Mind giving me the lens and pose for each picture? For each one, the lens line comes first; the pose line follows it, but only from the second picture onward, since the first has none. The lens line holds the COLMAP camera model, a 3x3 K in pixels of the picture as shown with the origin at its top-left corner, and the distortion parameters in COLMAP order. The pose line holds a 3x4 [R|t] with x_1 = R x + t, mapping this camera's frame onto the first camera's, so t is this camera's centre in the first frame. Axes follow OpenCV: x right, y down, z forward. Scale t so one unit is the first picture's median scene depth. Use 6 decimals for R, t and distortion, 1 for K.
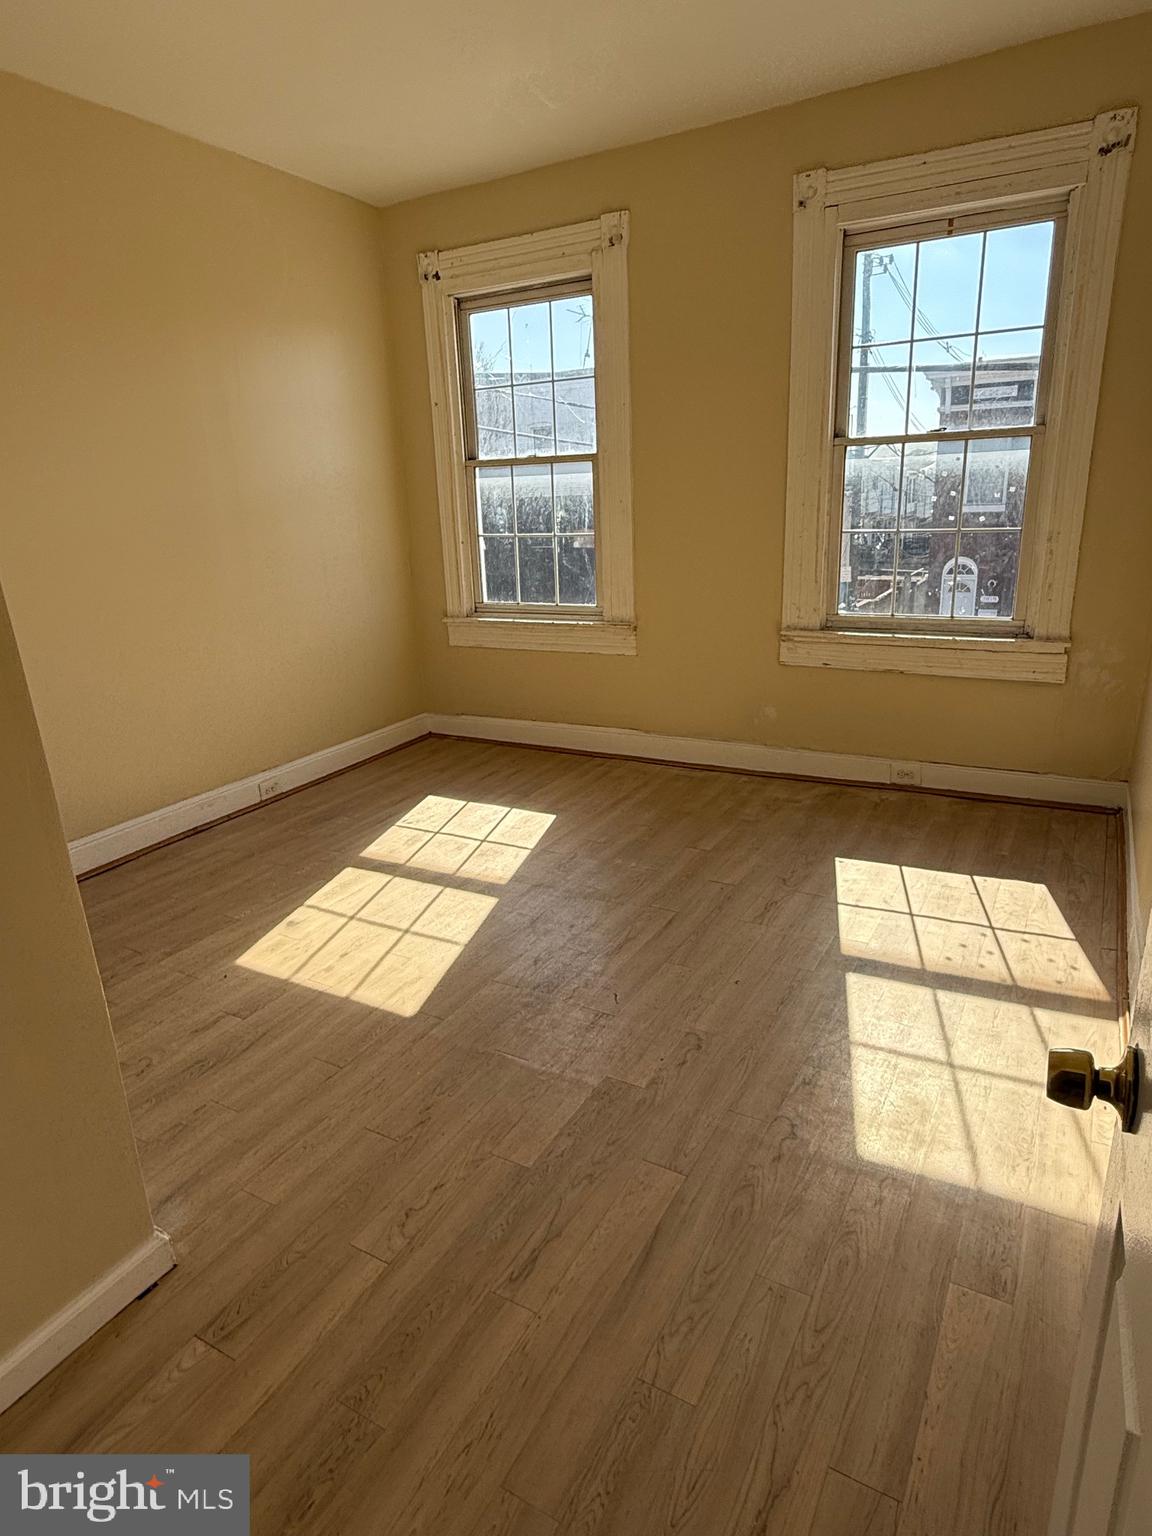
lens RADIAL K [[896.4, 0, 576.0], [0, 896.4, 768.0], [0, 0, 1]] dist [-0.001858, -0.000195]
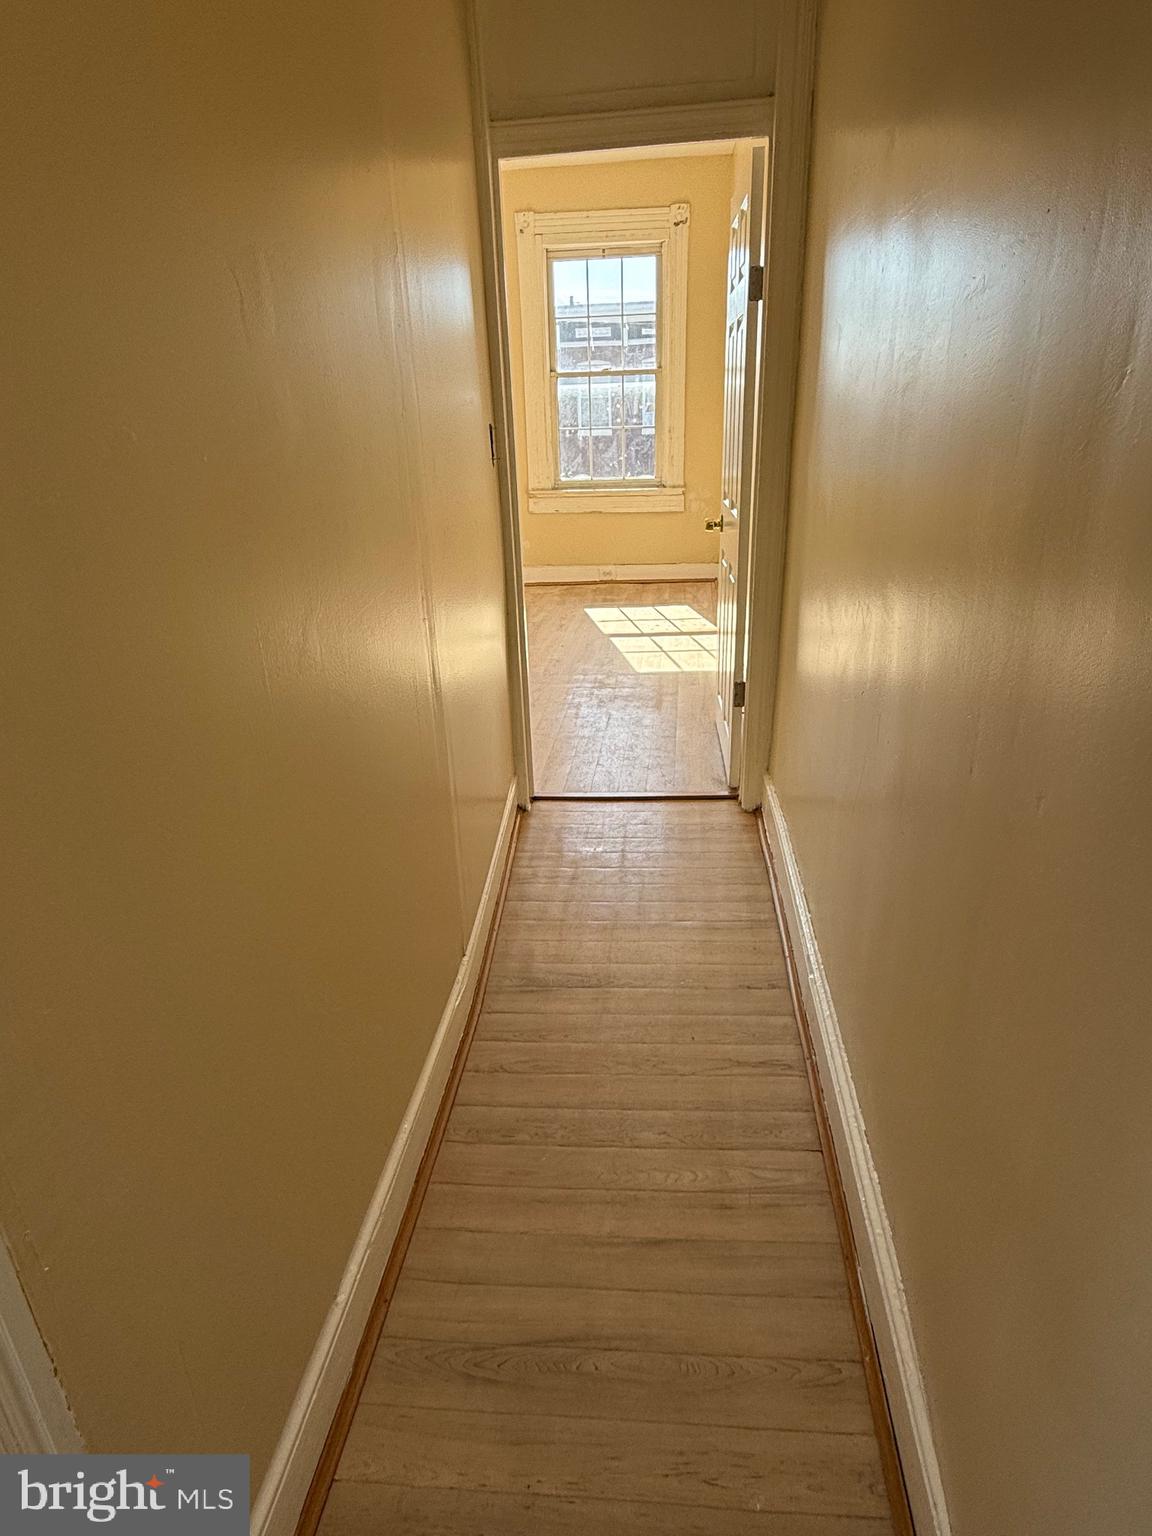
lens RADIAL K [[896.4, 0, 576.0], [0, 896.4, 768.0], [0, 0, 1]] dist [-0.001858, -0.000195]
pose [[0.919115, -0.137592, 0.369182, -0.424038], [0.111701, 0.989592, 0.090726, 0.241010], [-0.377823, -0.042150, 0.924918, -0.663093]]
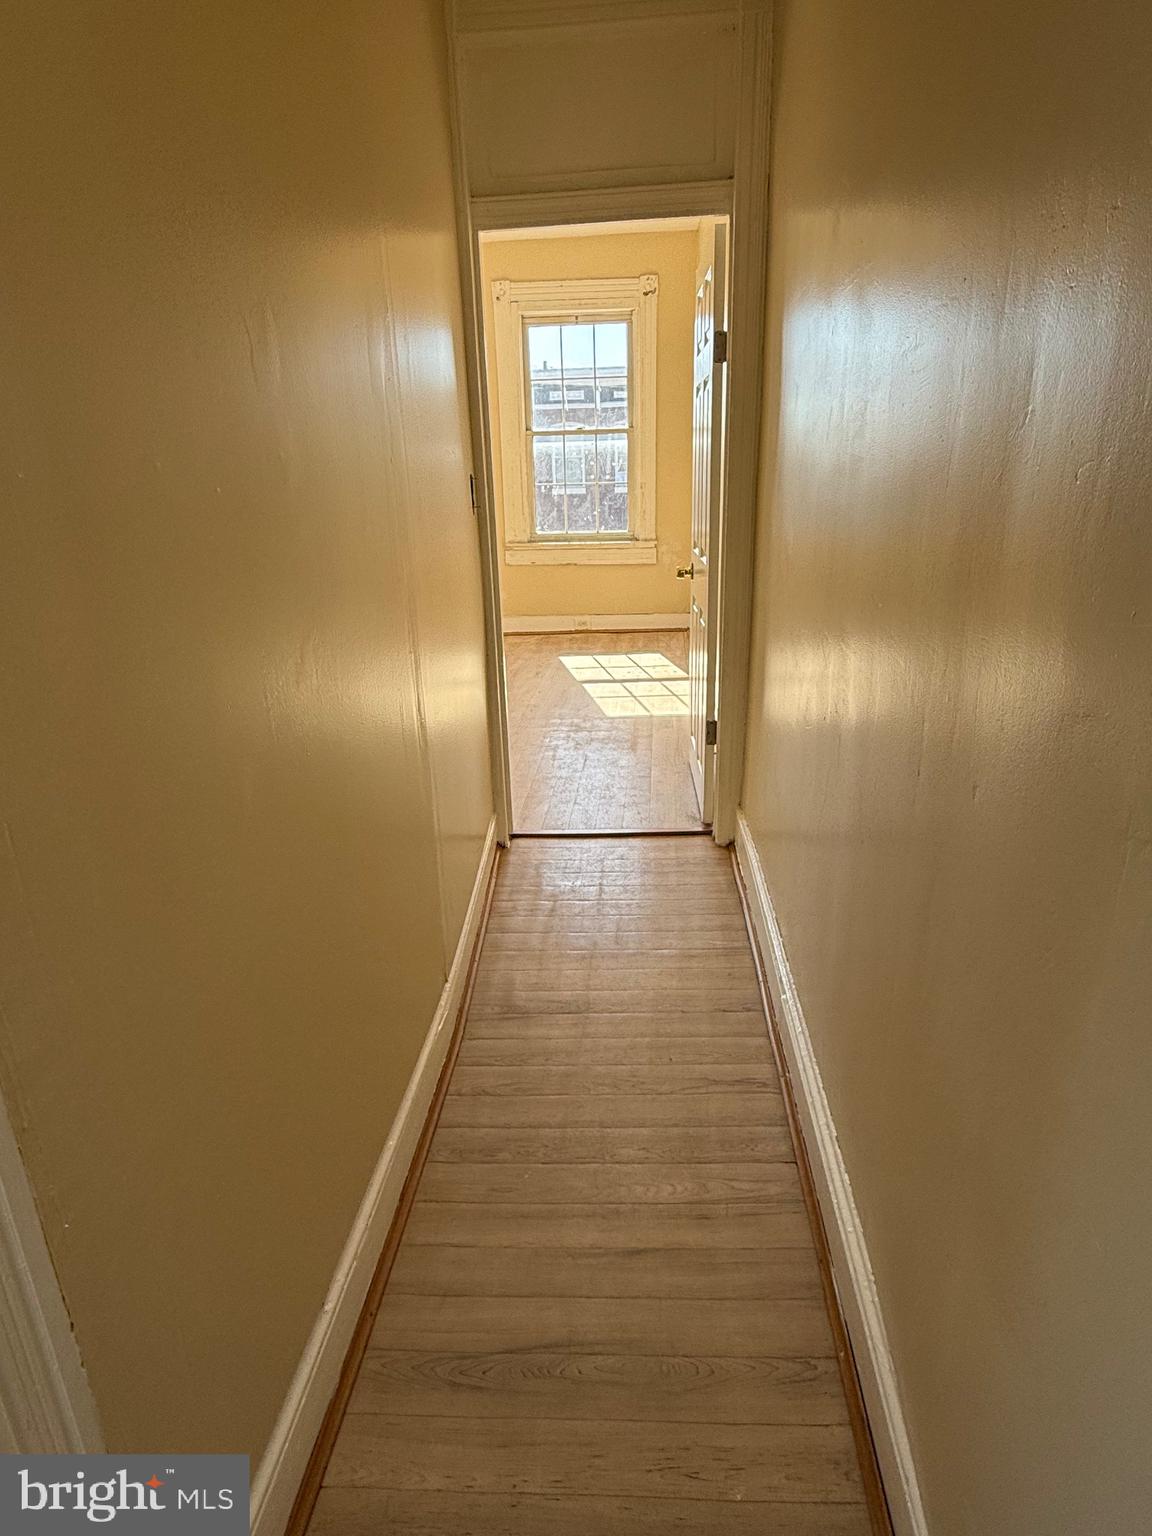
lens RADIAL K [[892.9, 0, 579.6], [0, 892.9, 766.5], [0, 0, 1]] dist [-0.000148, -0.001344]
pose [[0.906422, -0.120890, 0.404704, -0.433743], [0.116363, 0.992559, 0.035868, 0.251800], [-0.406029, 0.014581, 0.913744, -0.679533]]
